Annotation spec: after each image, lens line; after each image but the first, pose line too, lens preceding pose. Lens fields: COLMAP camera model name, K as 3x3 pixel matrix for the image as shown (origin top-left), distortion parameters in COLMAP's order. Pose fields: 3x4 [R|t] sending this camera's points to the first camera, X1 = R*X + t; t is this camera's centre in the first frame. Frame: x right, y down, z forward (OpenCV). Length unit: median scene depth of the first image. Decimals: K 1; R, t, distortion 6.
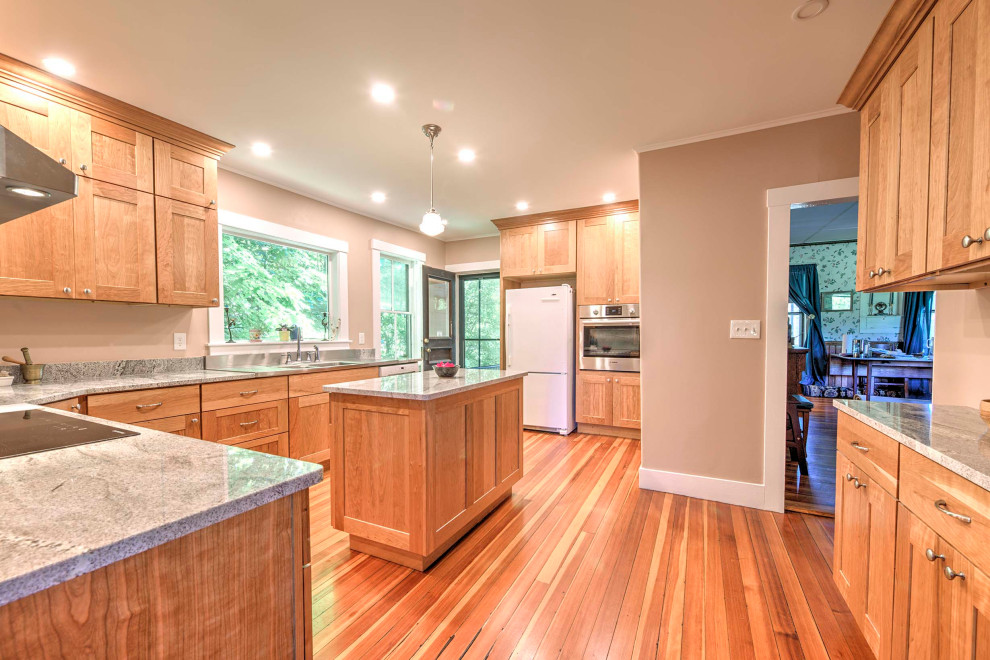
lens RADIAL K [[401.0, 0, 499.0], [0, 401.0, 344.6], [0, 0, 1]] dist [0.000727, -0.000149]
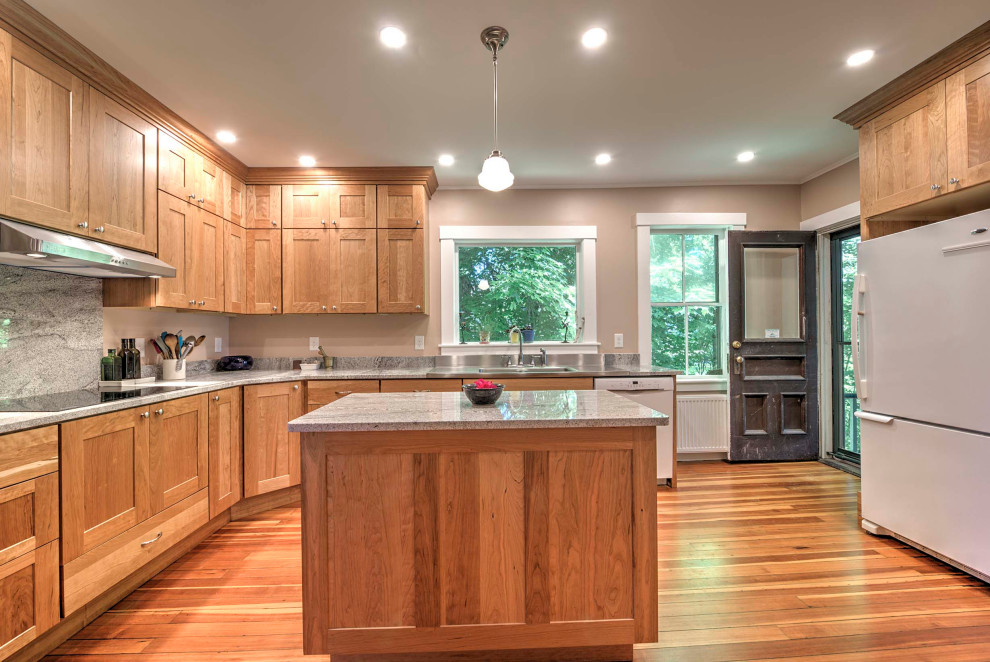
lens RADIAL K [[404.5, 0, 495.2], [0, 404.5, 334.9], [0, 0, 1]] dist [-0.002719, -0.003153]
pose [[0.473713, -0.006404, -0.880656, 0.349516], [-0.015337, 0.999762, -0.015520, -0.014428], [0.880546, 0.020859, 0.473502, 0.552255]]
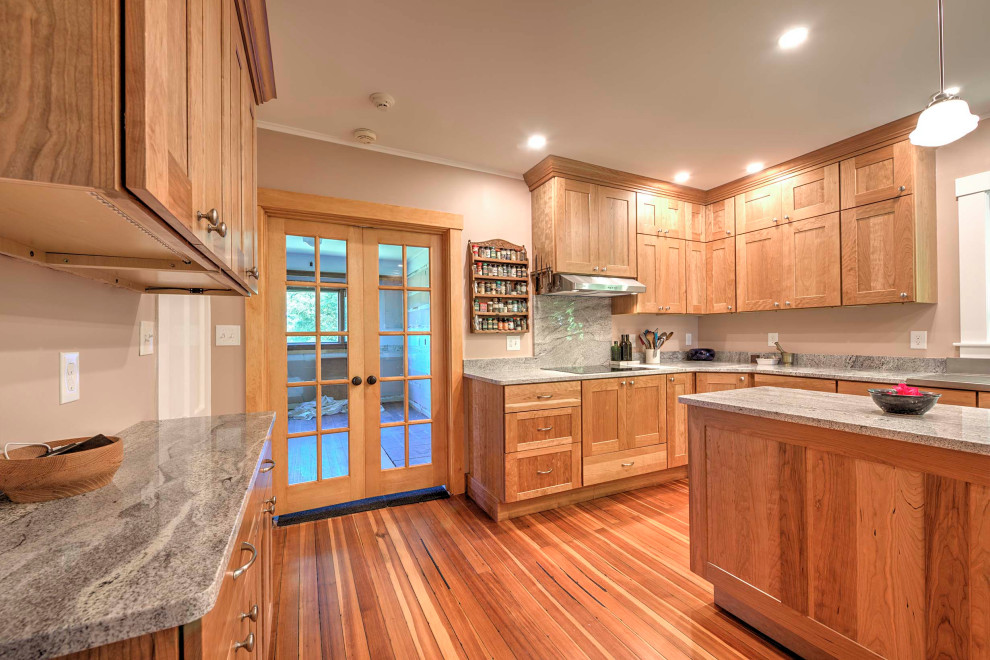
lens RADIAL K [[394.9, 0, 488.2], [0, 394.9, 334.0], [0, 0, 1]] dist [0.003253, -0.002991]
pose [[-0.619123, 0.002775, -0.785289, 0.490519], [-0.010809, 0.999869, 0.012056, -0.019729], [0.785220, 0.015952, -0.619012, 0.694498]]
